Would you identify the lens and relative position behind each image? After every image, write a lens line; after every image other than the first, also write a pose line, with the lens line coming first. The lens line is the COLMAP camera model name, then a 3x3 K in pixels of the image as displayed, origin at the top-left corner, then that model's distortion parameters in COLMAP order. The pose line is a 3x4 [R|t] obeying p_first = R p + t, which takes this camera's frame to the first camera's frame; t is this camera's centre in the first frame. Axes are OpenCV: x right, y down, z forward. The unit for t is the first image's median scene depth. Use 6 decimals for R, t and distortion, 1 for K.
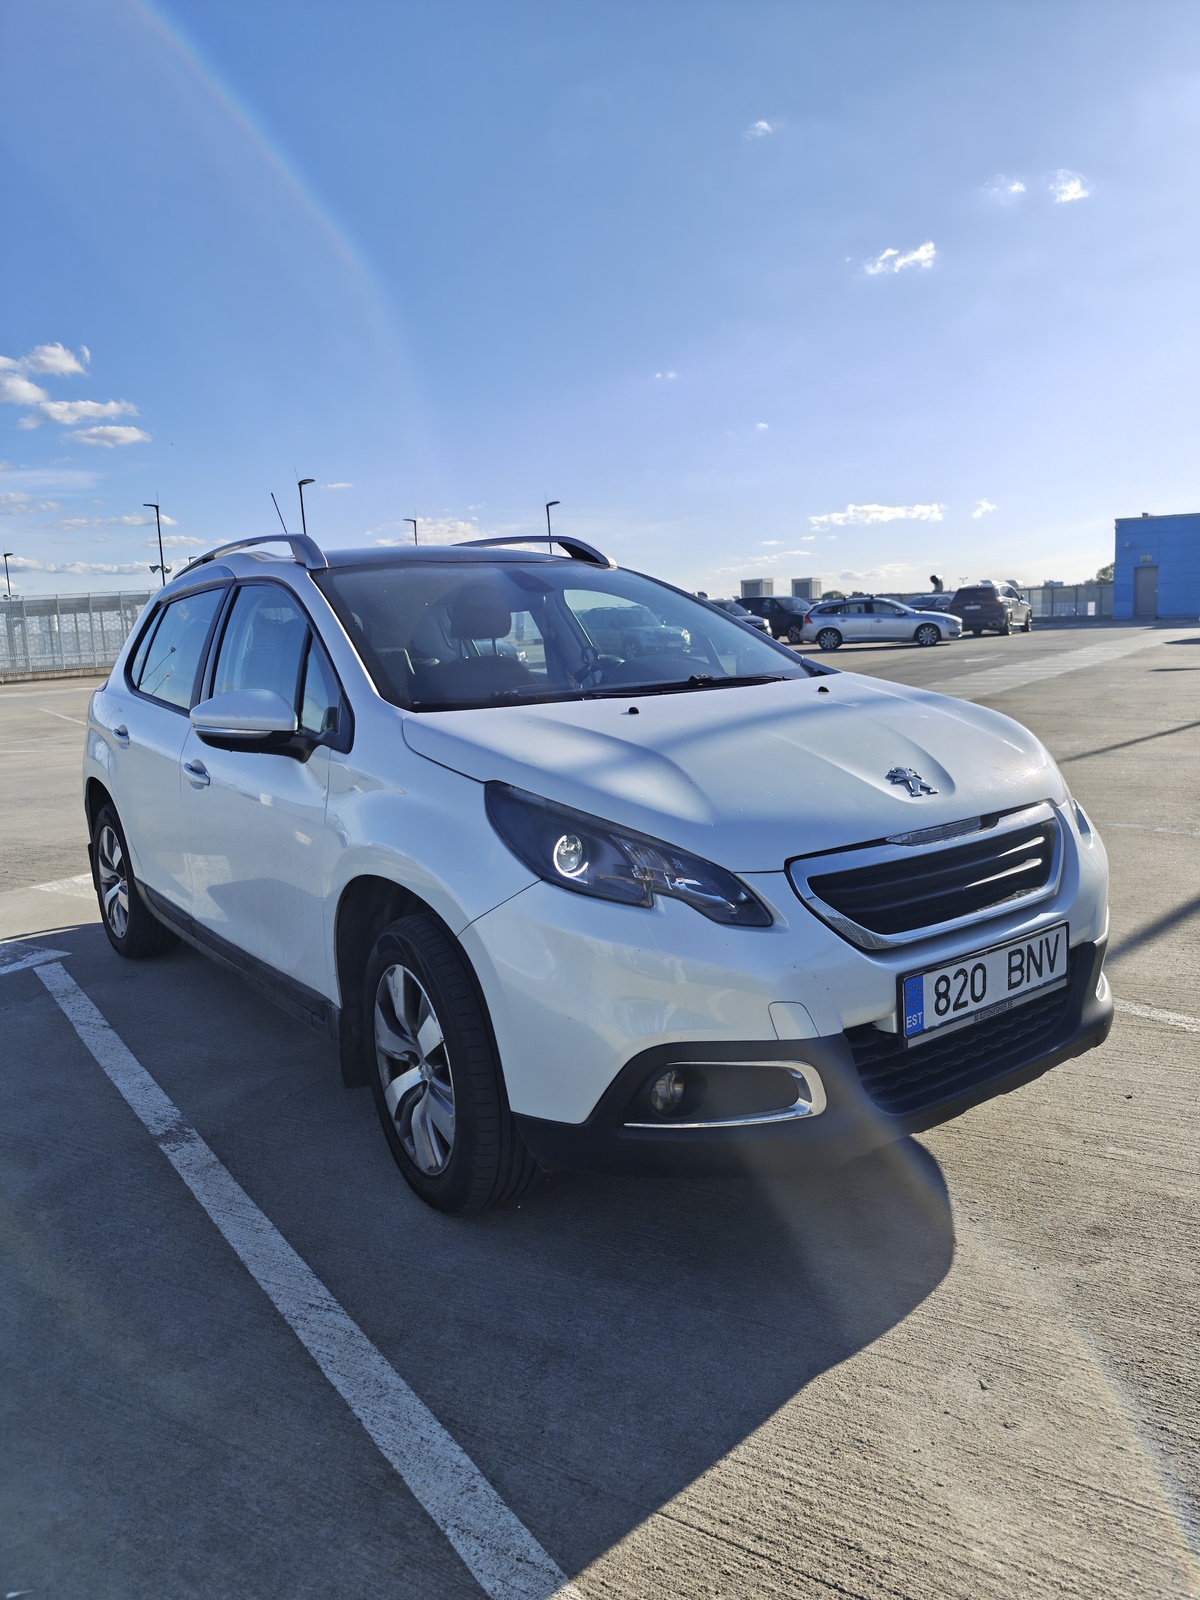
lens RADIAL K [[1166.2, 0, 600.0], [0, 1166.2, 800.0], [0, 0, 1]] dist [0.003088, 0.002534]
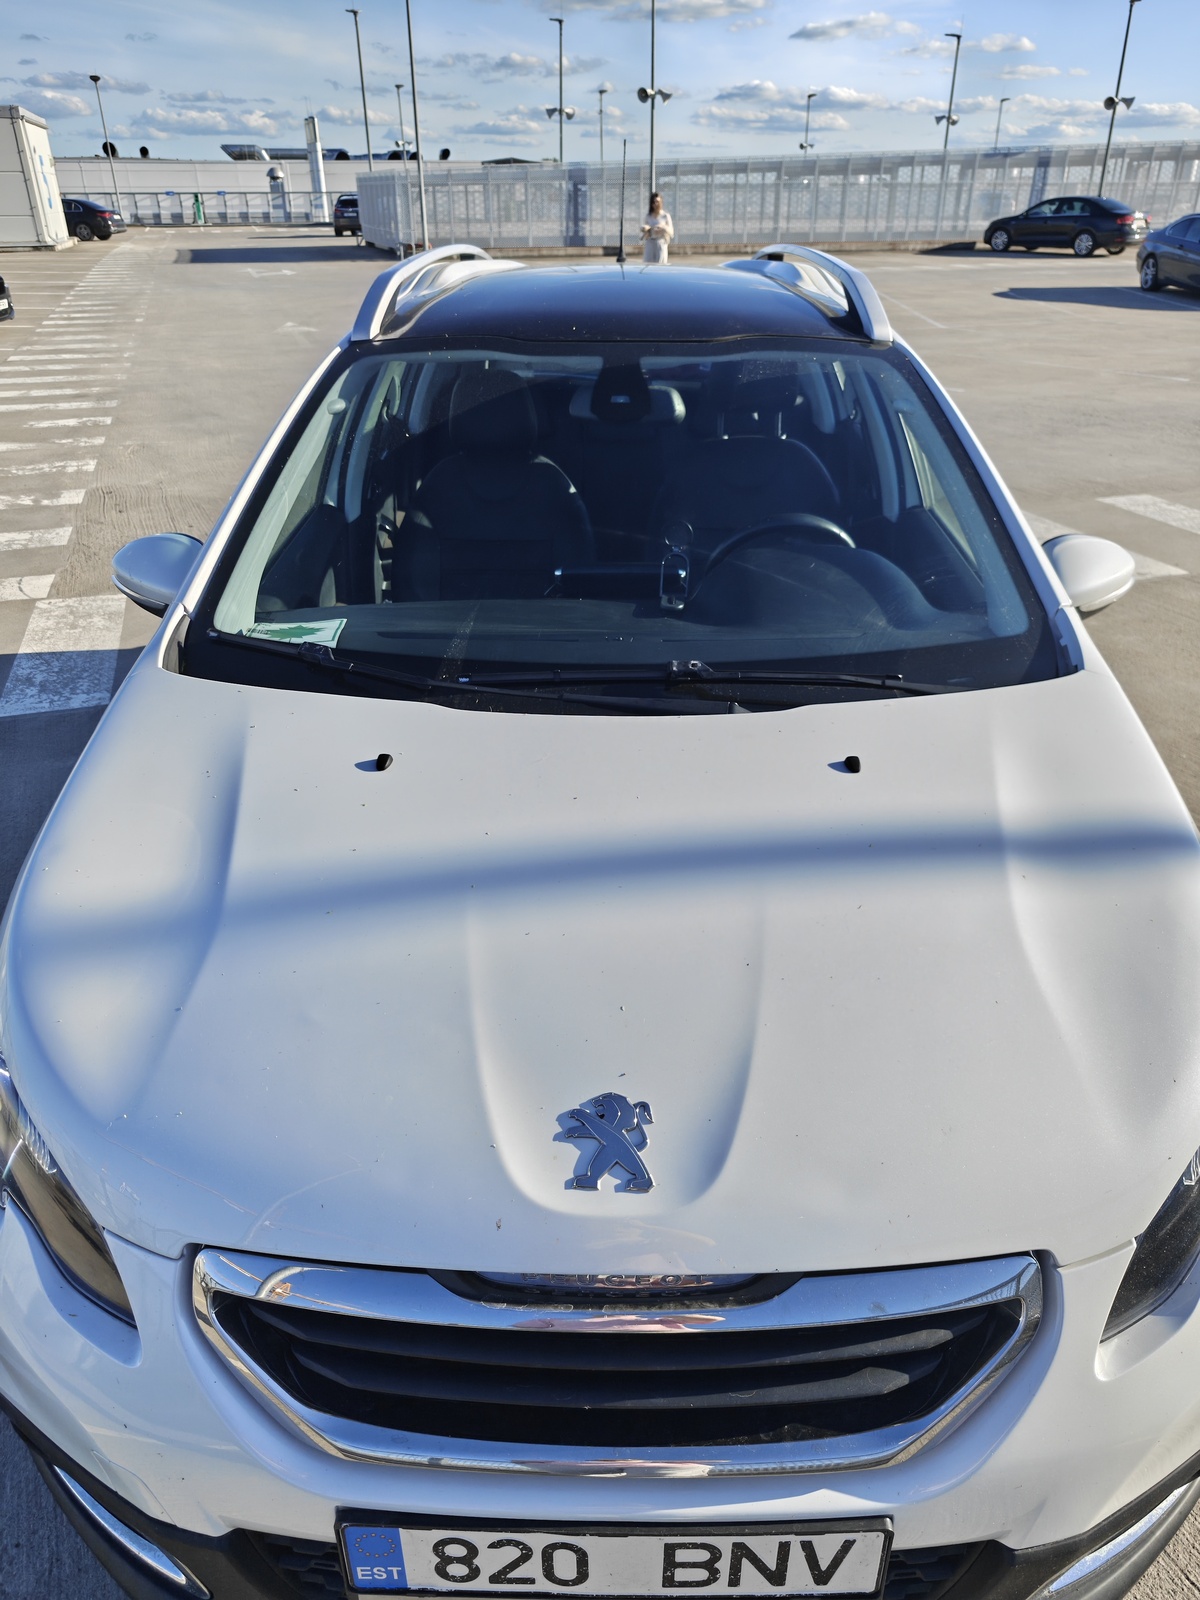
lens RADIAL K [[1121.9, 0, 615.4], [0, 1121.9, 795.5], [0, 0, 1]] dist [-0.005085, 0.009348]
pose [[0.788113, 0.332521, -0.517984, 0.482538], [-0.126518, 0.911067, 0.392365, -0.344688], [0.602388, -0.243694, 0.760094, 0.719275]]
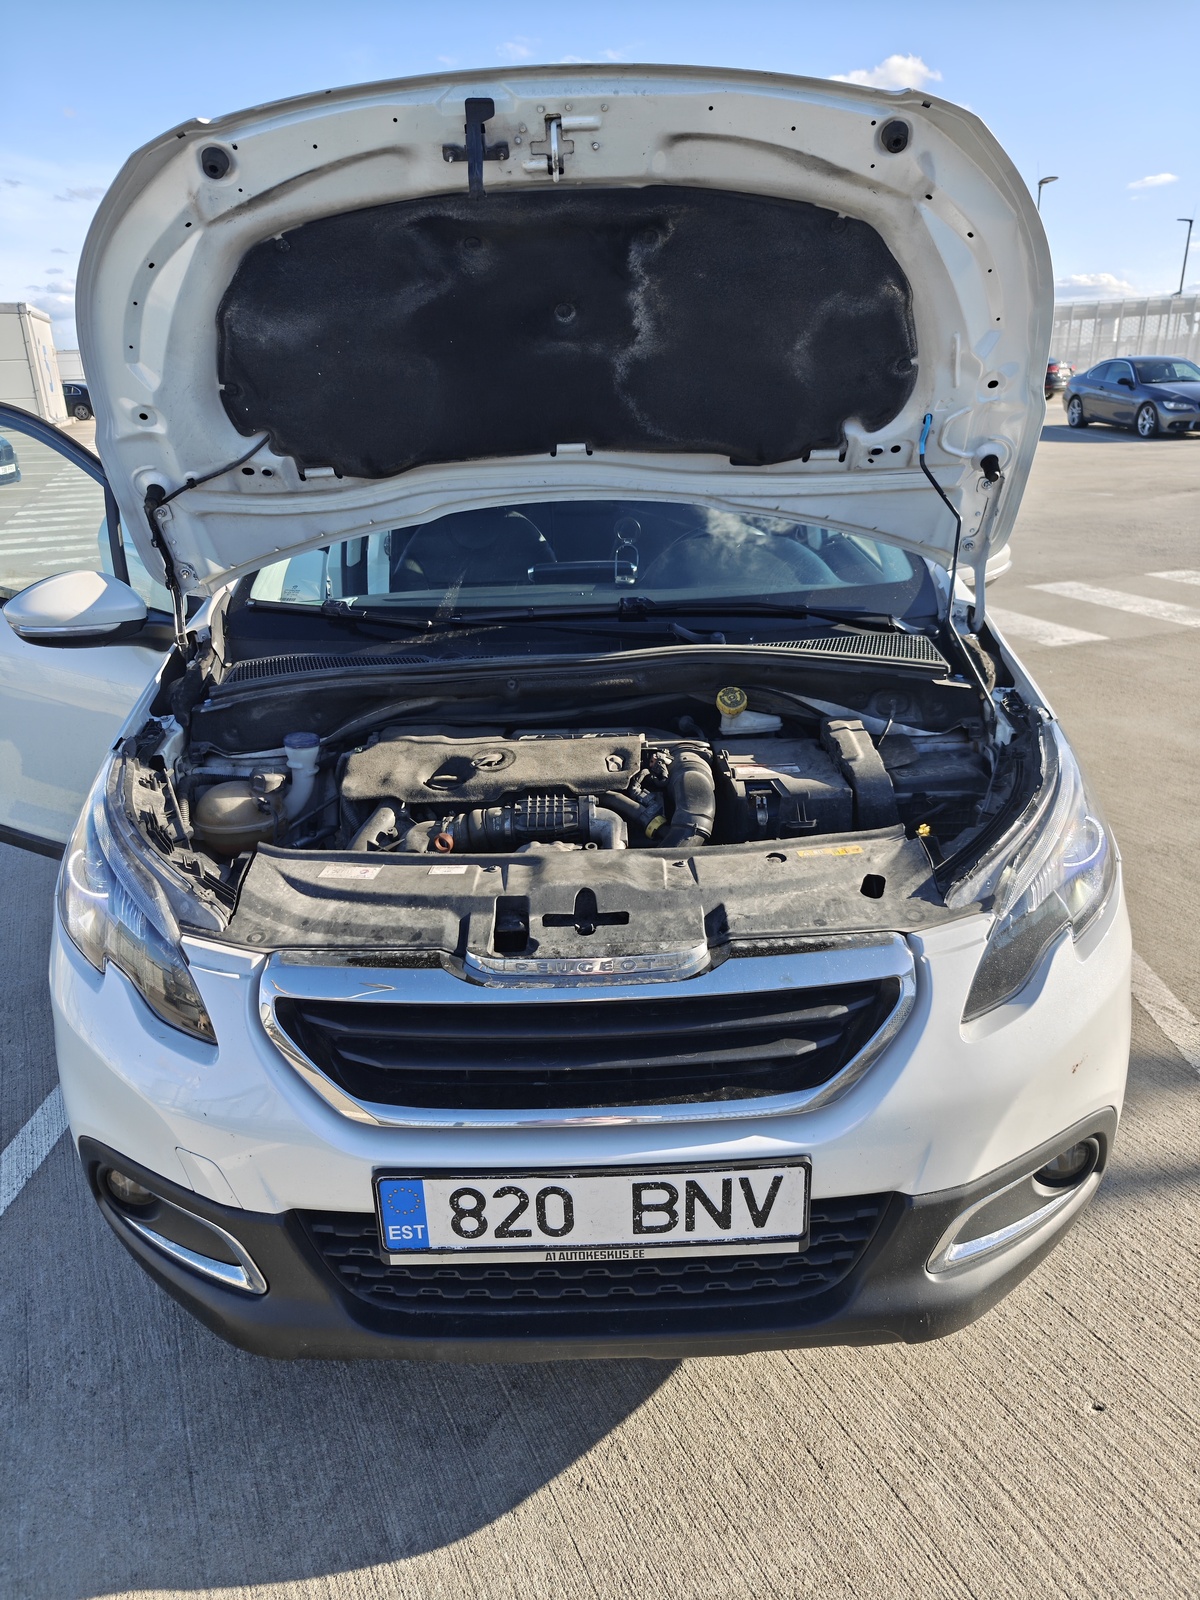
lens RADIAL K [[1126.5, 0, 600.0], [0, 1126.5, 800.0], [0, 0, 1]] dist [0.000745, 0.004481]
pose [[0.800086, 0.233621, -0.552524, 0.632597], [-0.094293, 0.958578, 0.268769, -0.229869], [0.592428, -0.162940, 0.788974, 0.559119]]
